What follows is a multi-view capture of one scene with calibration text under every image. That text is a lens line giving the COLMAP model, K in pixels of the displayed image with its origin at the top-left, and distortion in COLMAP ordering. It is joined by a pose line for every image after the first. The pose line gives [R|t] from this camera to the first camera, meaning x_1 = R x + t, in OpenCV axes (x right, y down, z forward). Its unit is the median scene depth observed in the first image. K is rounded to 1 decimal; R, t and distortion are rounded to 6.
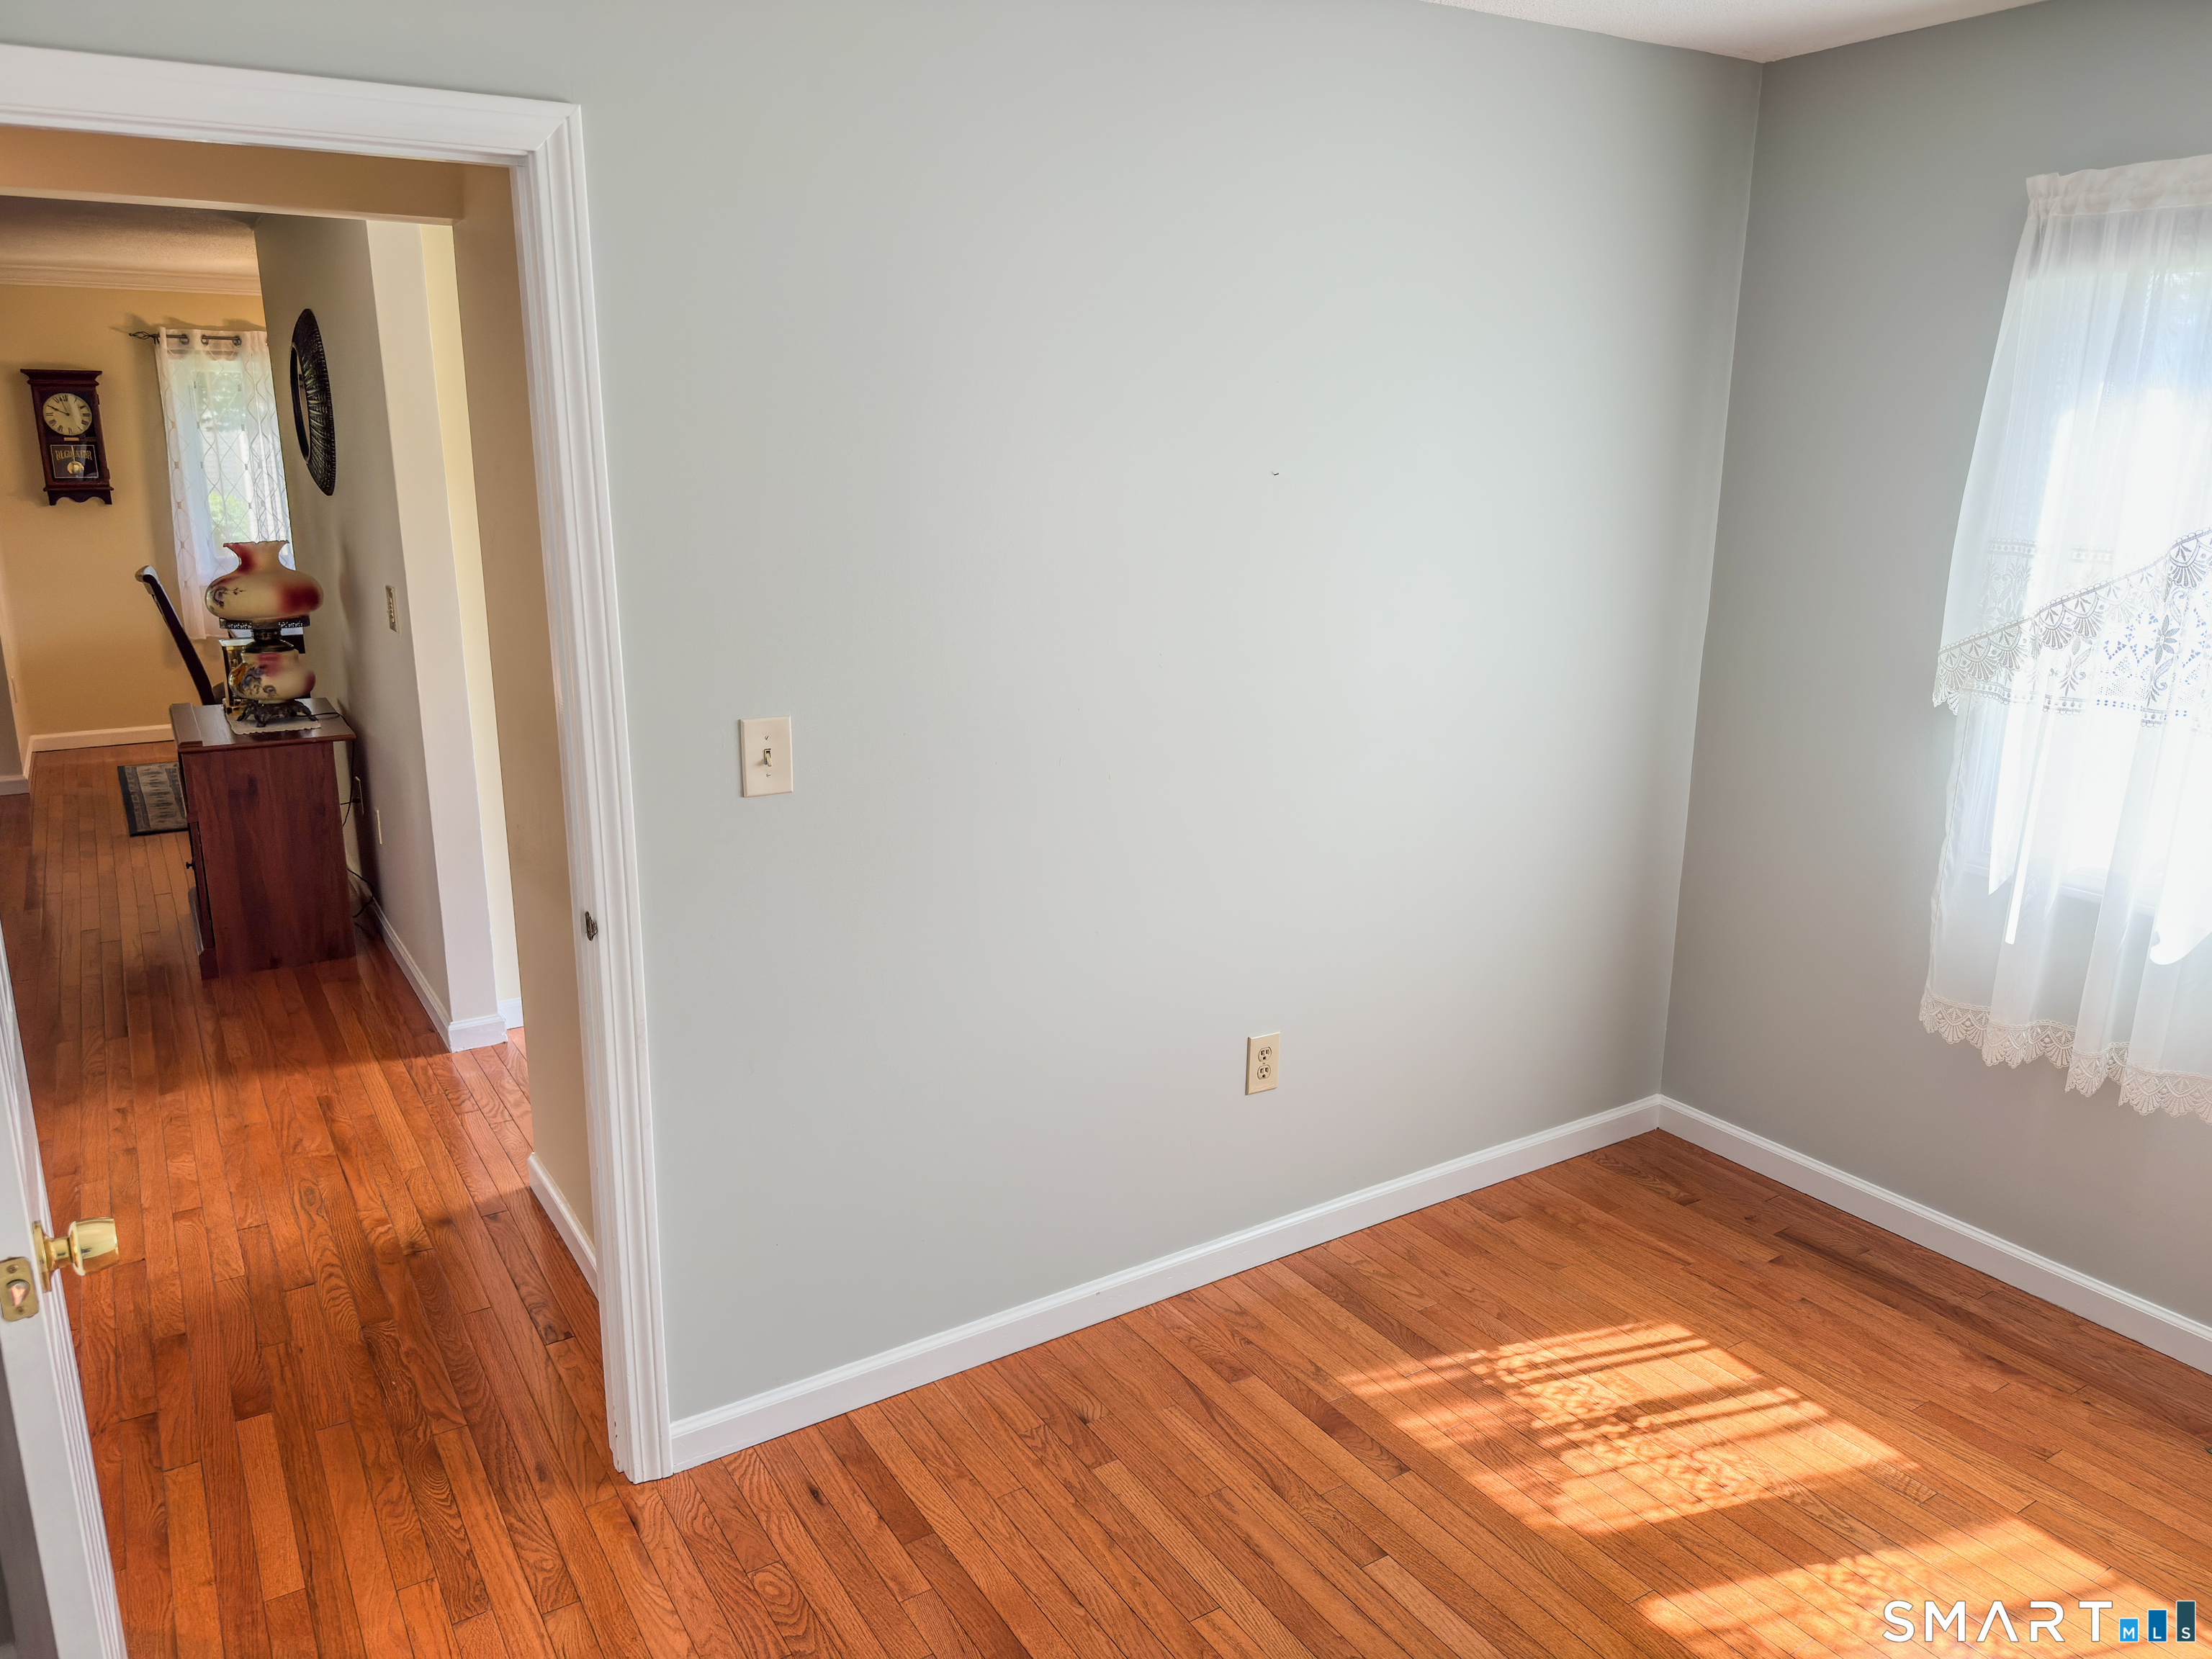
lens RADIAL K [[1586.4, 0, 1101.4], [0, 1586.4, 834.7], [0, 0, 1]] dist [-0.007296, -0.006992]
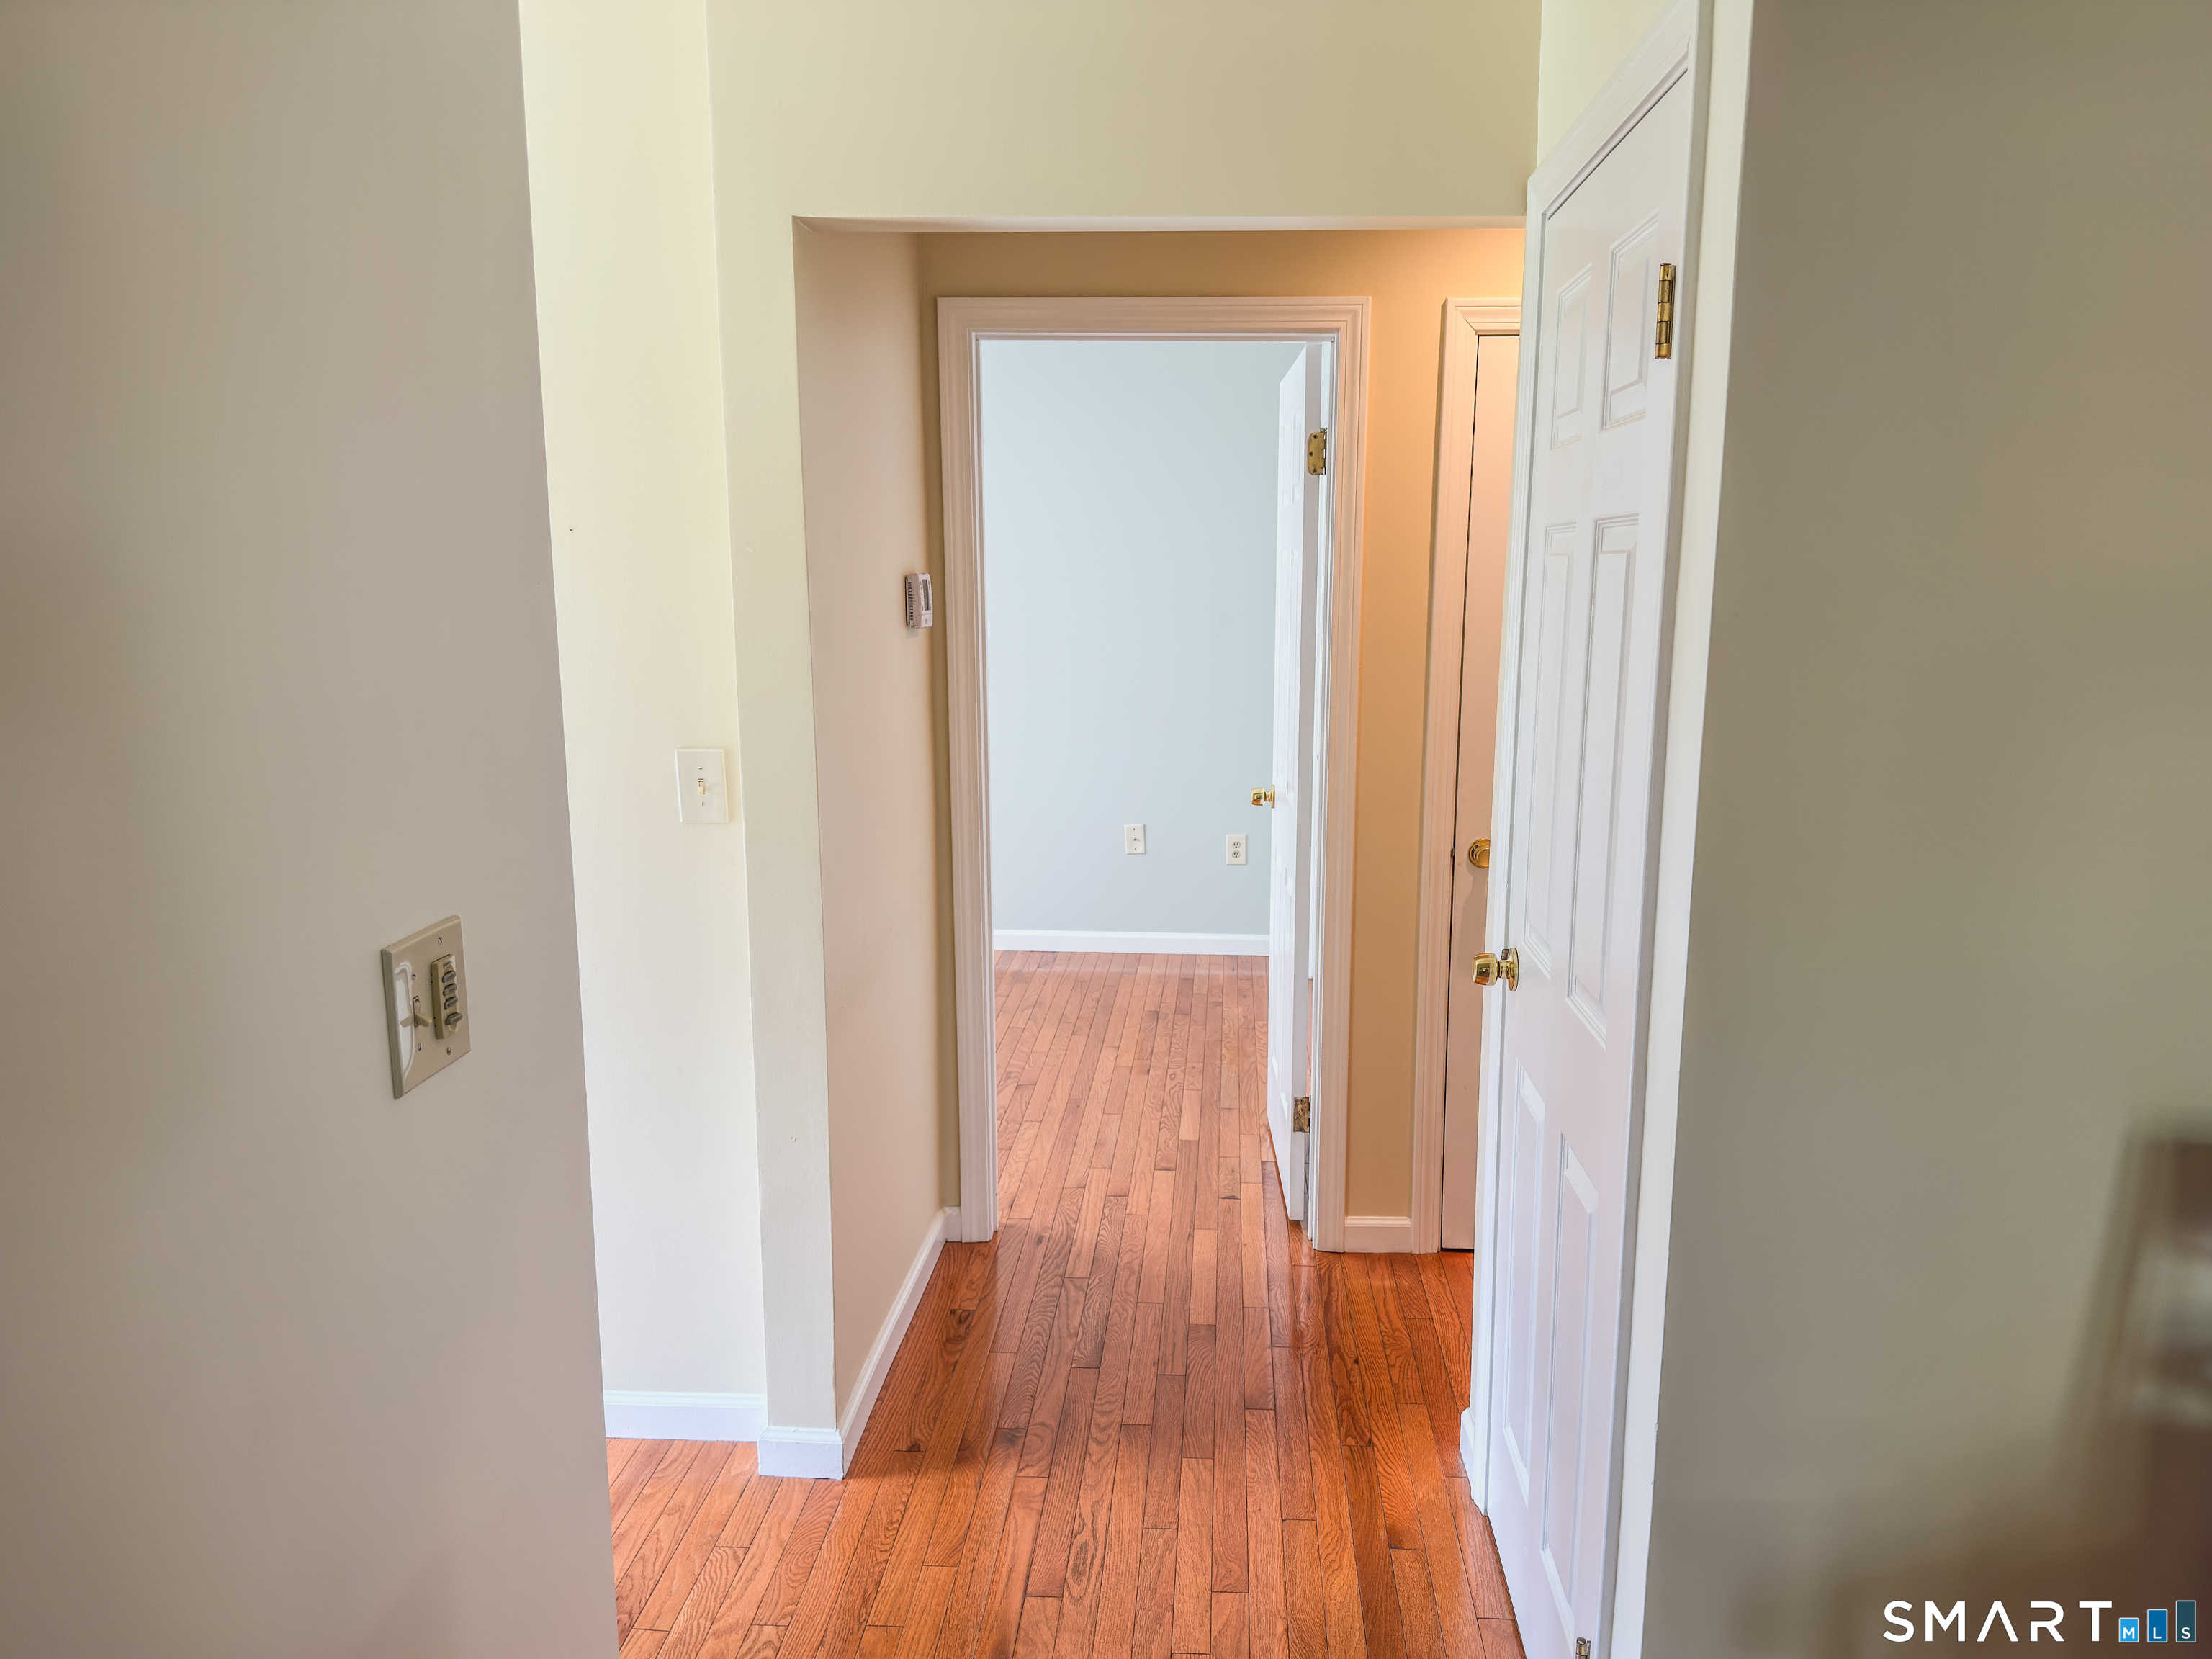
lens RADIAL K [[1586.4, 0, 1101.4], [0, 1586.4, 834.7], [0, 0, 1]] dist [-0.007296, -0.006992]
pose [[-0.803787, -0.108486, 0.584942, -1.136162], [0.141707, 0.920019, 0.365354, -0.430639], [-0.577794, 0.376557, -0.724126, 1.769532]]
